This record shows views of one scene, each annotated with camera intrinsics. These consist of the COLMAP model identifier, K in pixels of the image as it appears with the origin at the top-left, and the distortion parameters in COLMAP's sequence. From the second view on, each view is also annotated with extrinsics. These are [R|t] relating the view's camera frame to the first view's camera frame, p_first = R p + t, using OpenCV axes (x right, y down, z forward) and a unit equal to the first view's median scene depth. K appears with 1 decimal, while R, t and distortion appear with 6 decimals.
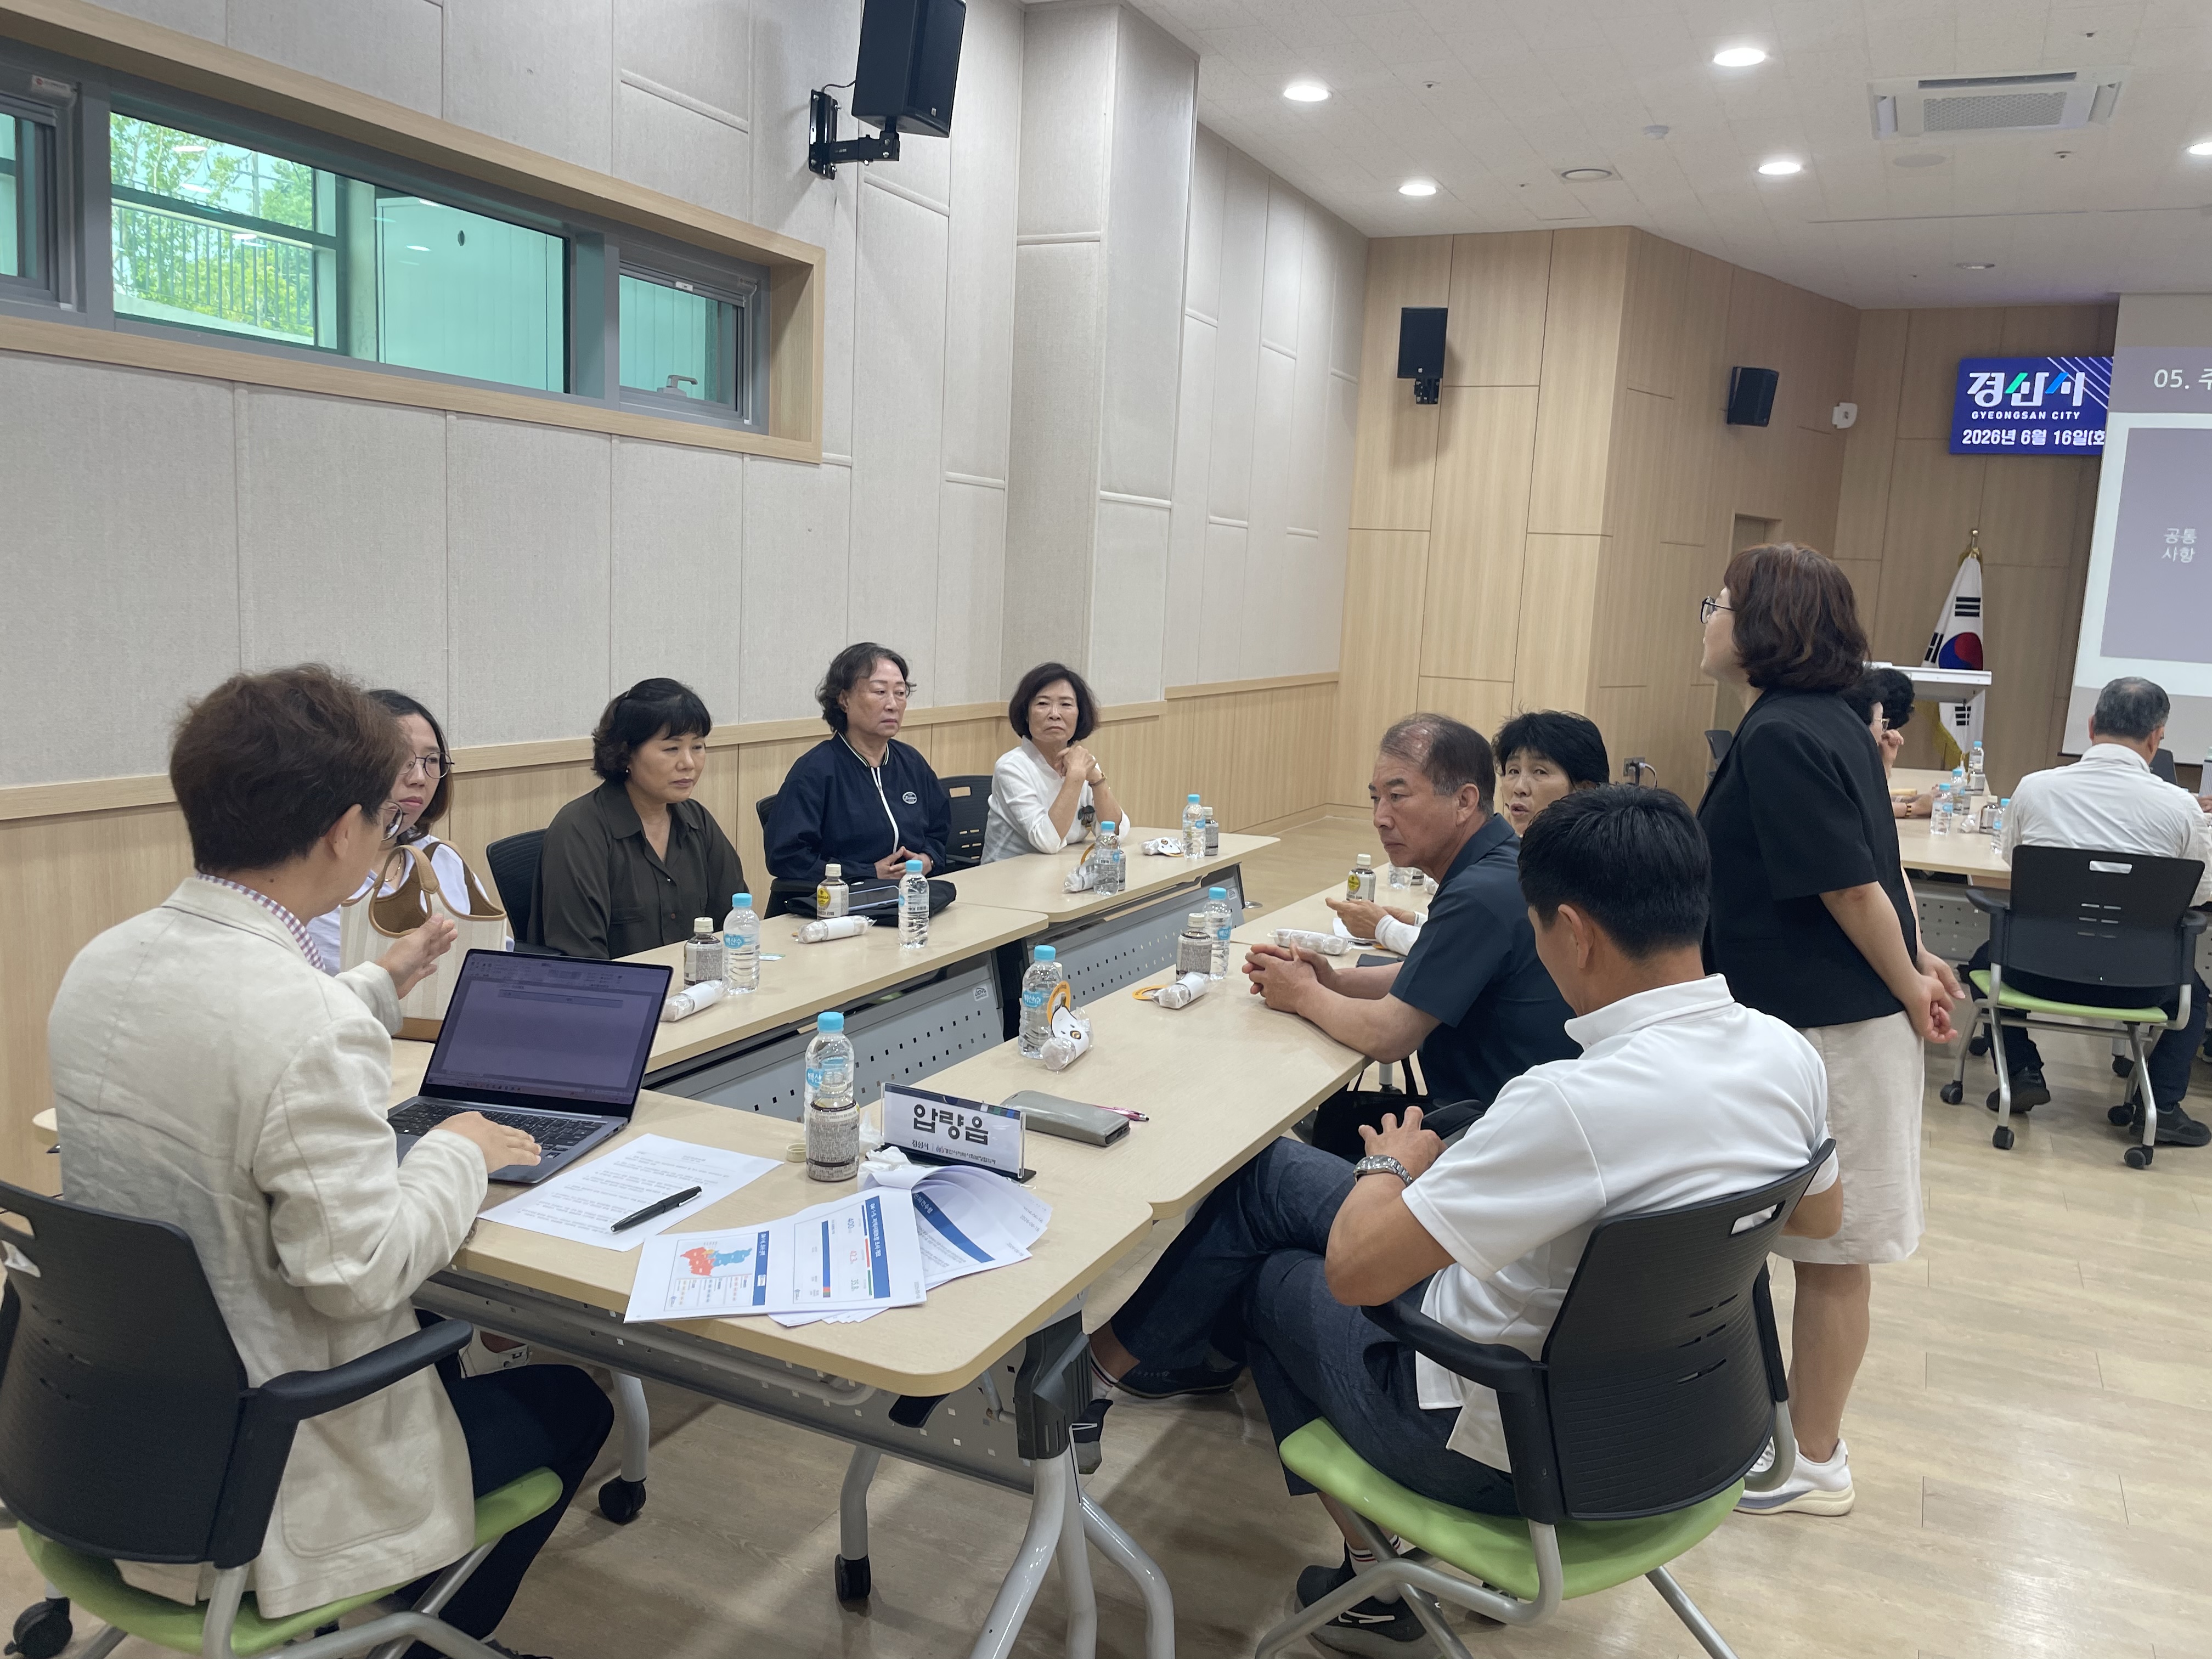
lens RADIAL K [[1725.1, 0, 1106.0], [0, 1725.1, 829.5], [0, 0, 1]] dist [0.088362, -0.112613]
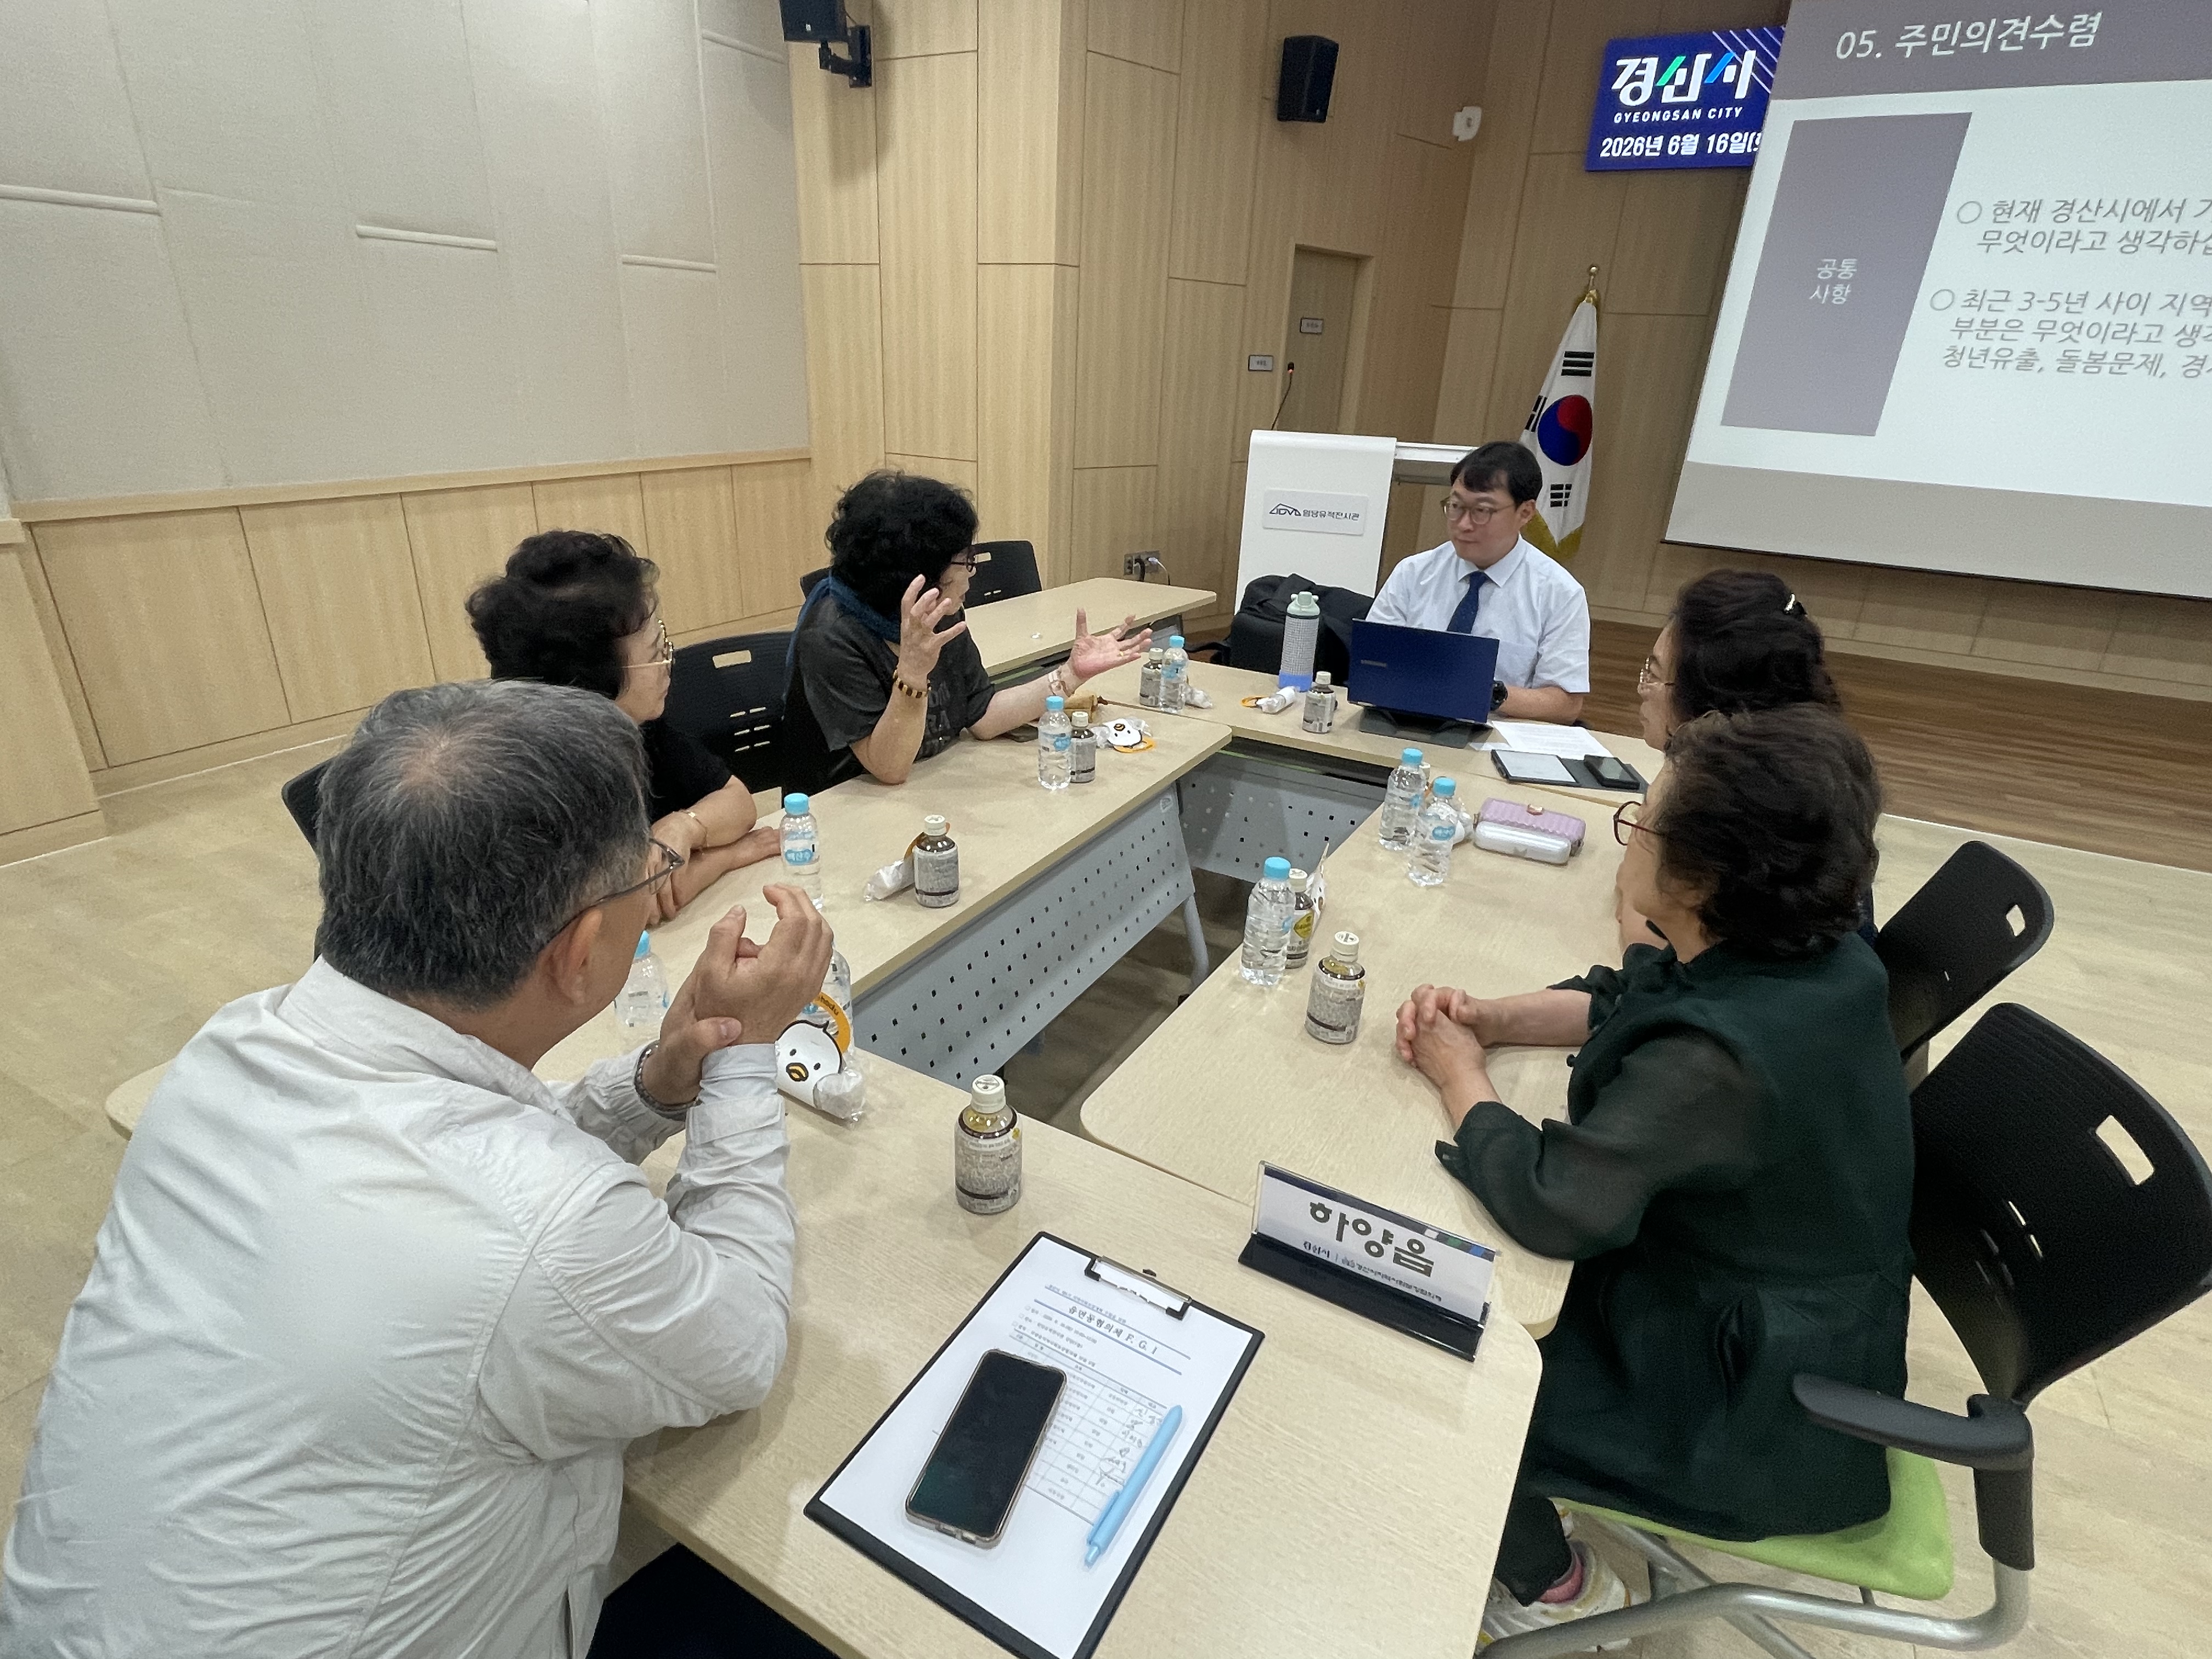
lens RADIAL K [[1089.0, 0, 1106.0], [0, 1089.0, 829.5], [0, 0, 1]] dist [-0.025661, 0.013808]
pose [[0.997432, 0.018408, -0.069210, 0.300951], [0.000588, 0.964265, 0.264940, -0.047235], [0.071614, -0.264300, 0.961778, 0.409982]]
